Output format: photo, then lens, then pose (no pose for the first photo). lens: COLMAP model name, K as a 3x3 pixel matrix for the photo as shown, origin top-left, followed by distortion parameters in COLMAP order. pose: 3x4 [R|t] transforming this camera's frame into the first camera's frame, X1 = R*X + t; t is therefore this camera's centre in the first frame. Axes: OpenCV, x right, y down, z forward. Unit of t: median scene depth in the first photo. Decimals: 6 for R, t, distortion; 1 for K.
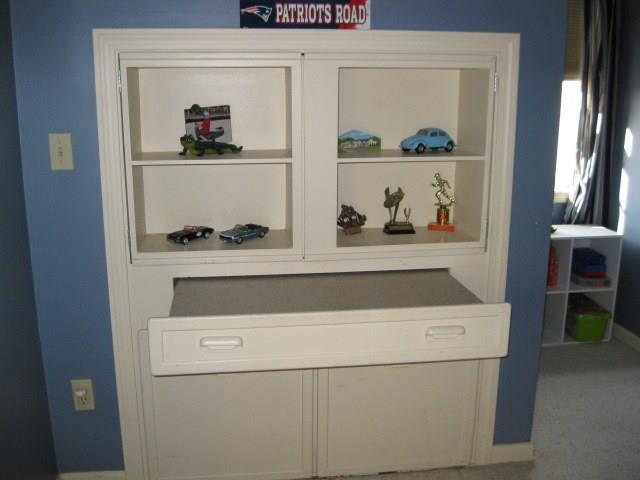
lens RADIAL K [[660.1, 0, 320.0], [0, 660.1, 240.0], [0, 0, 1]] dist [-0.117832, 0.035280]
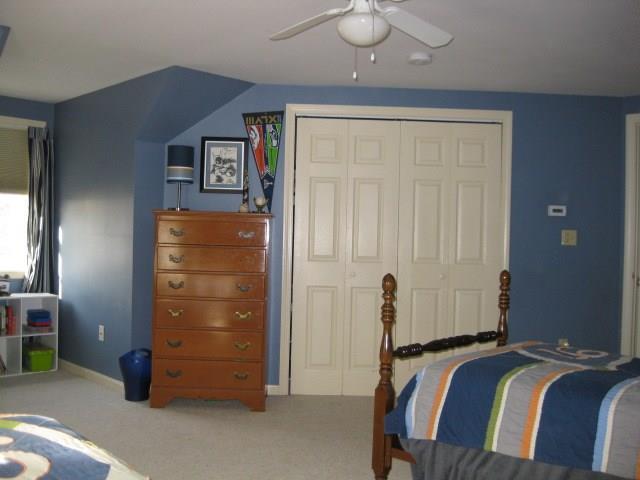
lens RADIAL K [[660.1, 0, 320.0], [0, 660.1, 240.0], [0, 0, 1]] dist [-0.117832, 0.035280]
pose [[0.789394, 0.018713, 0.613602, 0.035653], [0.114870, 0.977378, -0.177587, 0.299785], [-0.603044, 0.210671, 0.769386, -0.813419]]
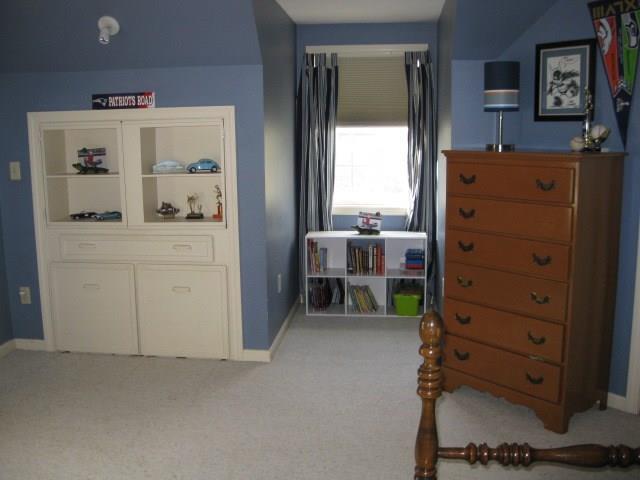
lens RADIAL K [[660.1, 0, 320.0], [0, 660.1, 240.0], [0, 0, 1]] dist [-0.117832, 0.035280]
pose [[0.965069, 0.029428, -0.260339, 0.911593], [-0.046810, 0.997051, -0.060819, 0.138100], [0.257781, 0.070881, 0.963600, -0.603354]]
